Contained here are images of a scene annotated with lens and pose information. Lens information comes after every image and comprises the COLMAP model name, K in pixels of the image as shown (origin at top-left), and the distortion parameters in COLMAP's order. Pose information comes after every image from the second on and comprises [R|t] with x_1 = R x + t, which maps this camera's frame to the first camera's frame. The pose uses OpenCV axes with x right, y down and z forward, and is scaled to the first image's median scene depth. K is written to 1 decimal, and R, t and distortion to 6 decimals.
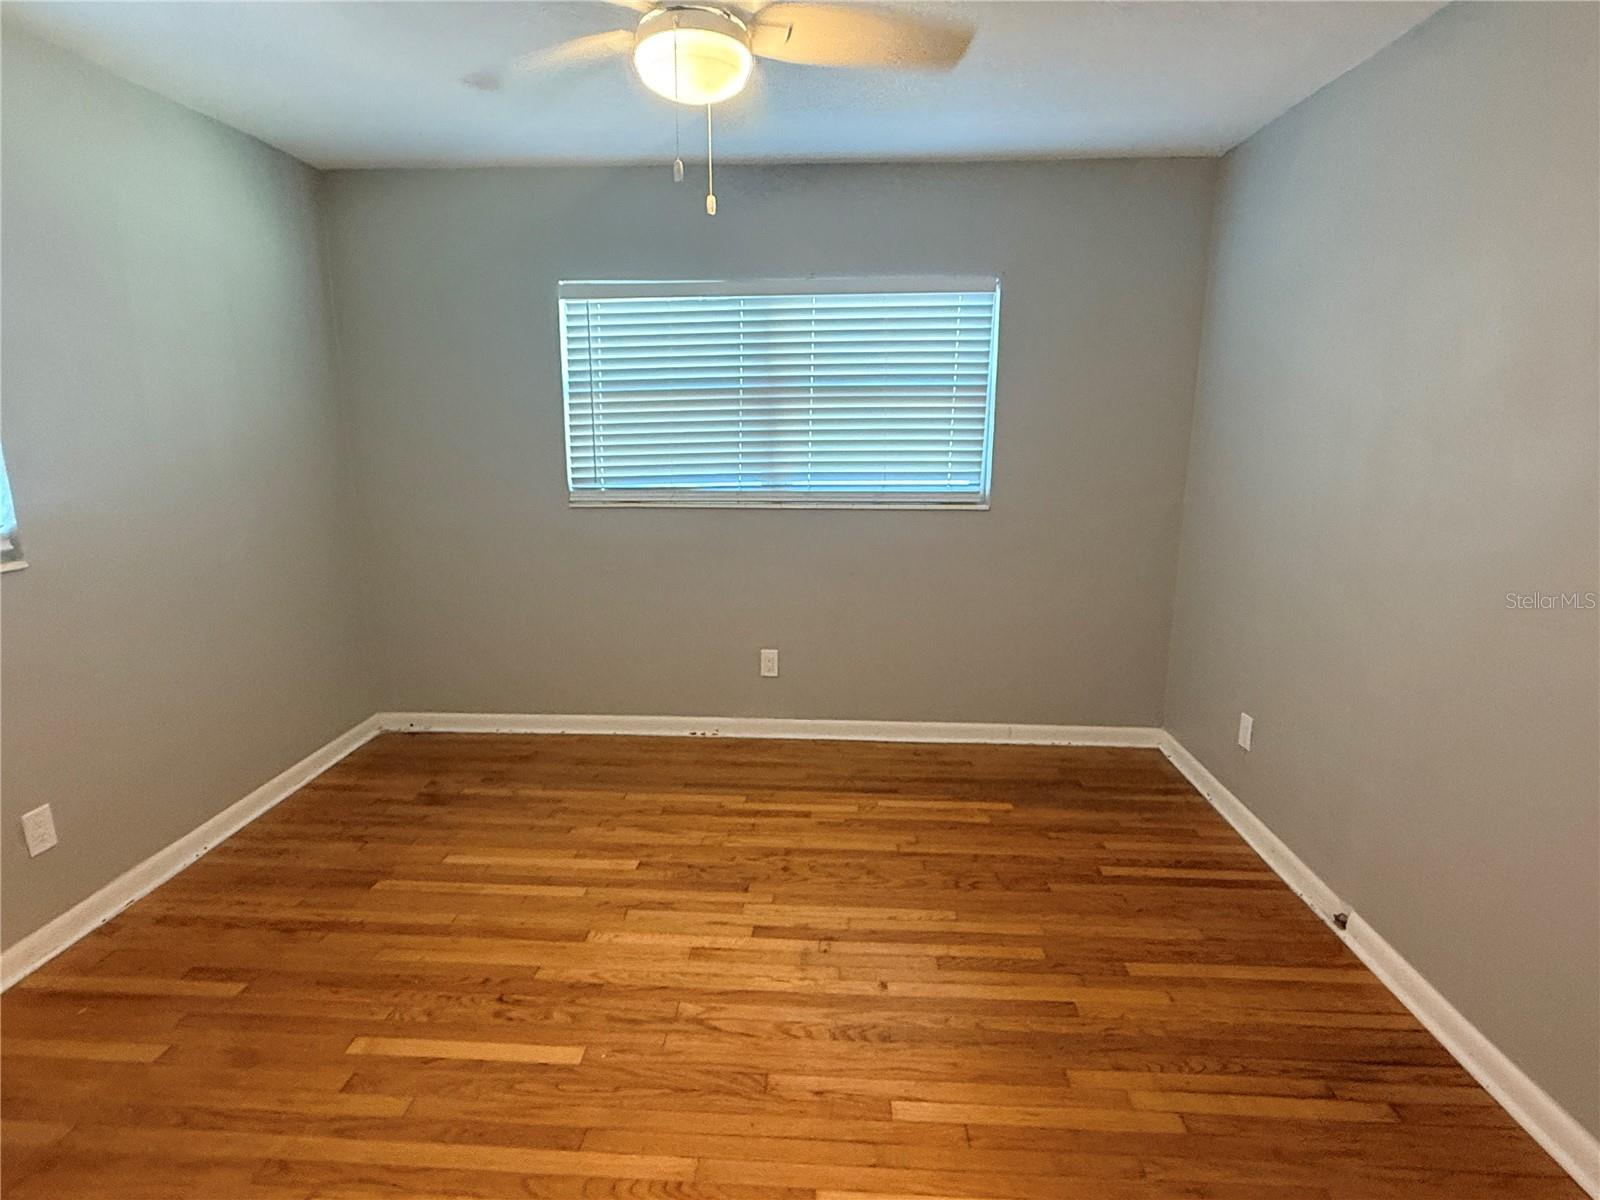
lens RADIAL K [[845.4, 0, 791.0], [0, 845.4, 602.8], [0, 0, 1]] dist [-0.000212, -0.001142]
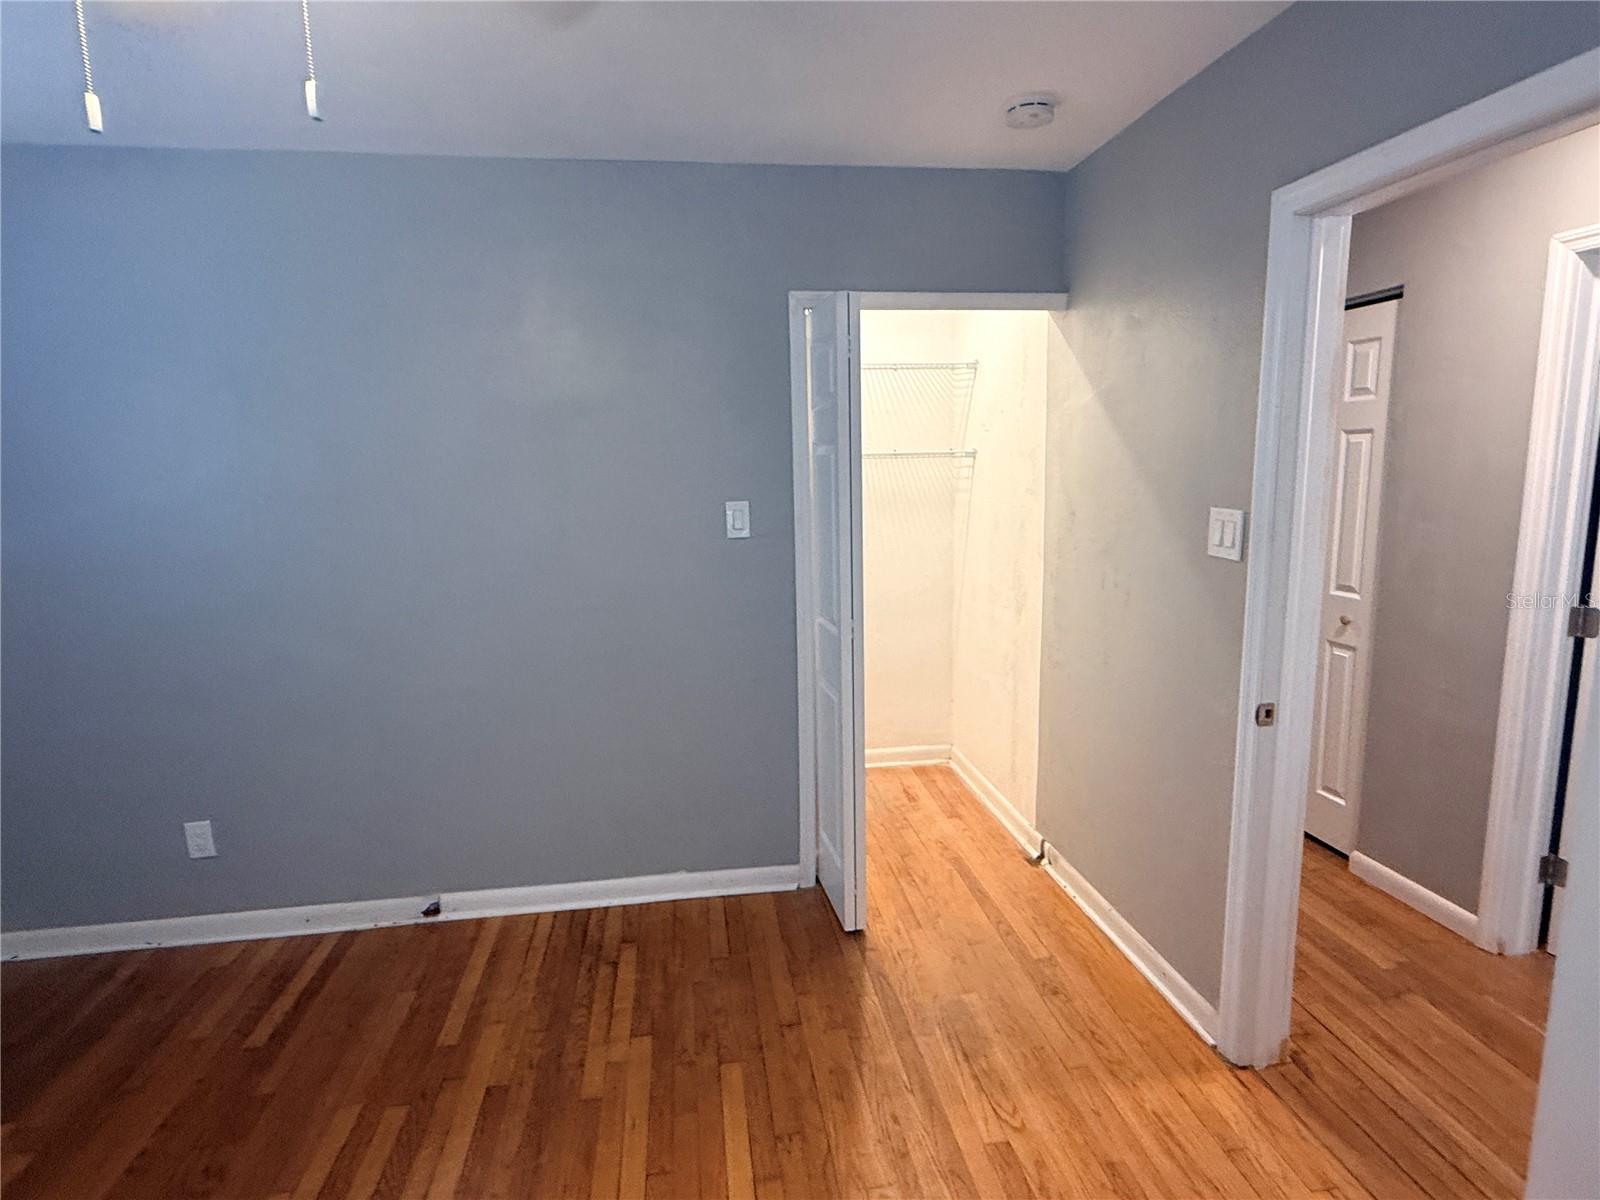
lens RADIAL K [[845.4, 0, 791.0], [0, 845.4, 602.8], [0, 0, 1]] dist [-0.000212, -0.001142]
pose [[-0.194623, -0.155093, 0.968539, -0.558488], [0.232582, 0.951964, 0.199175, -0.161070], [-0.952905, 0.264029, -0.149202, 0.631291]]
